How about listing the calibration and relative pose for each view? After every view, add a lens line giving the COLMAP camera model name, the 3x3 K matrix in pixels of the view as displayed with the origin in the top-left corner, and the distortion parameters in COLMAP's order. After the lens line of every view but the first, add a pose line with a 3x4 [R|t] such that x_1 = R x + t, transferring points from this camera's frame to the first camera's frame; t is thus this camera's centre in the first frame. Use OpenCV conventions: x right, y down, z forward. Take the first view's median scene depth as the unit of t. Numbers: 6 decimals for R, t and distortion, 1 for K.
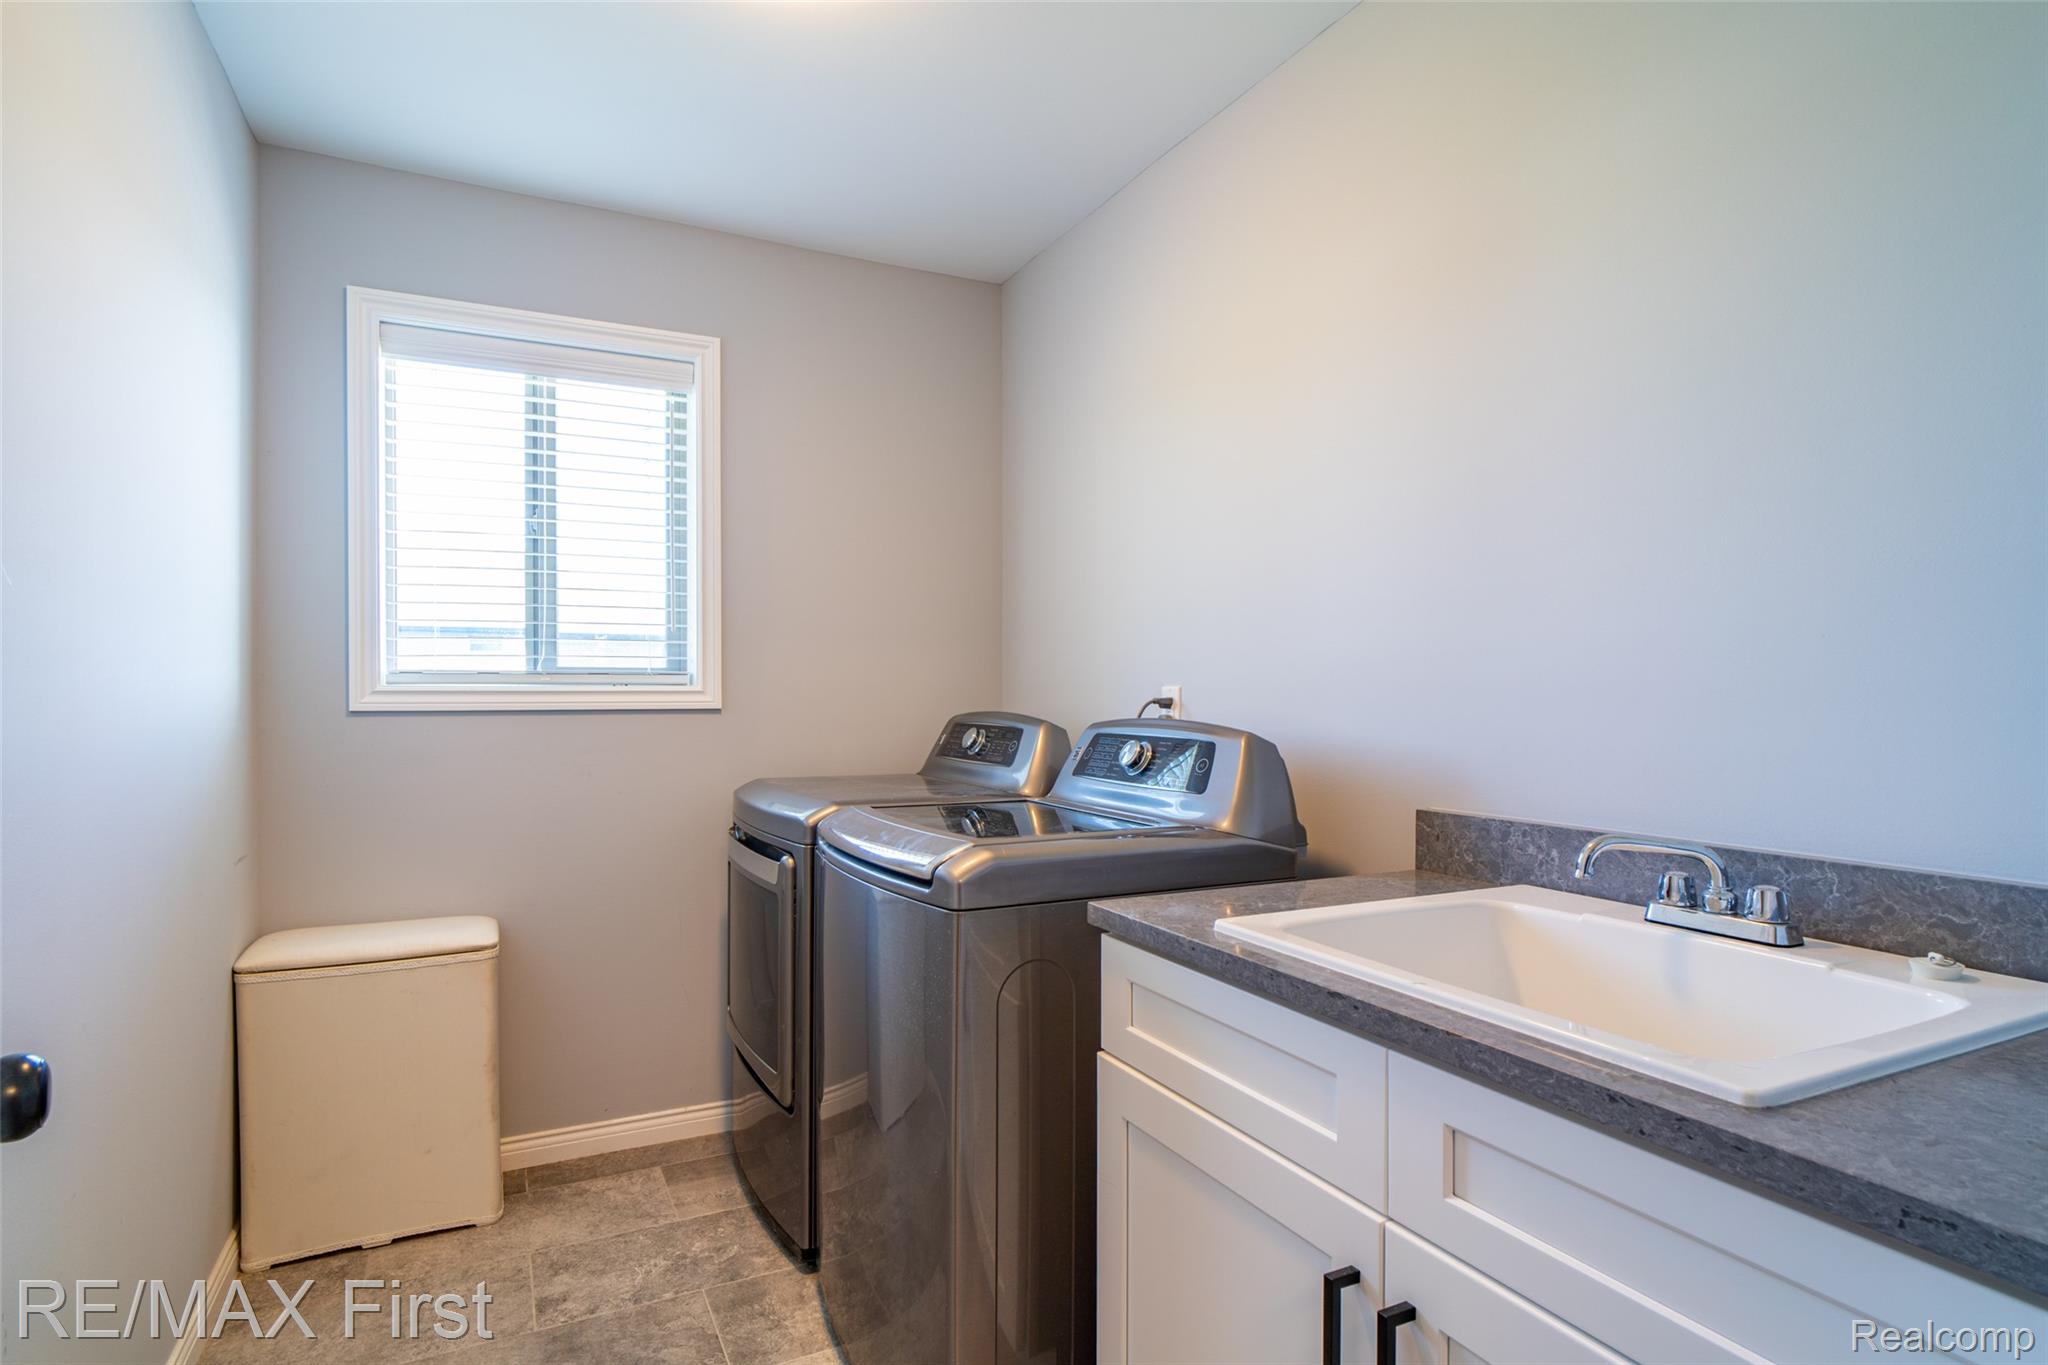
lens RADIAL K [[1043.9, 0, 1030.1], [0, 1043.9, 698.6], [0, 0, 1]] dist [-0.014579, 0.008358]
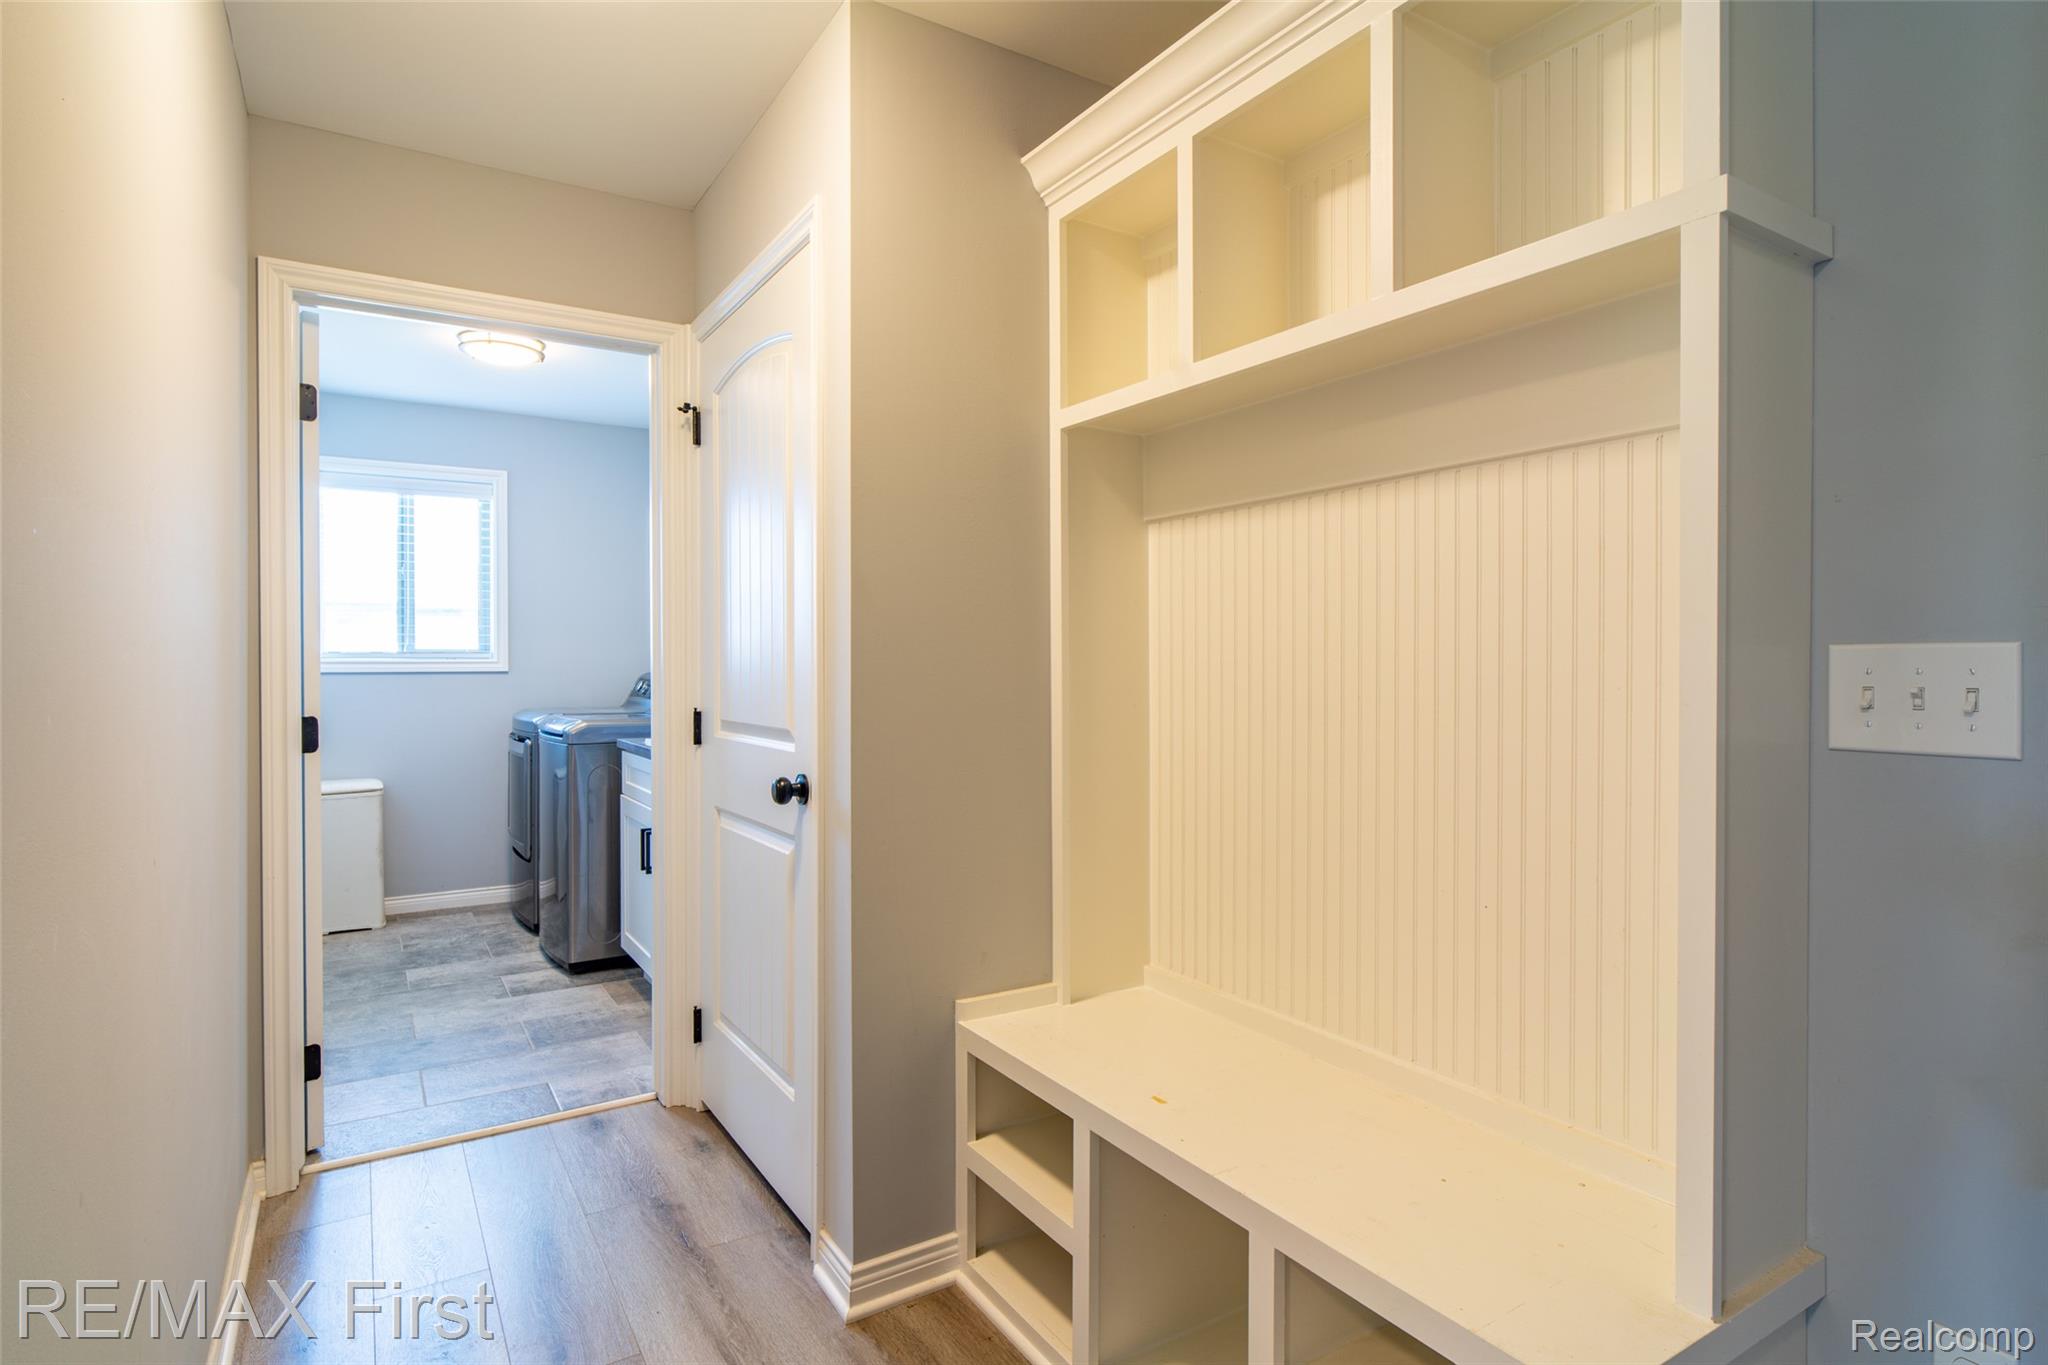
lens RADIAL K [[1043.9, 0, 1012.3], [0, 1043.9, 663.0], [0, 0, 1]] dist [-0.014579, 0.008358]
pose [[0.996471, -0.003978, 0.083845, 0.466397], [0.004626, 0.999961, -0.007529, 0.013722], [-0.083812, 0.007891, 0.996450, -0.969089]]
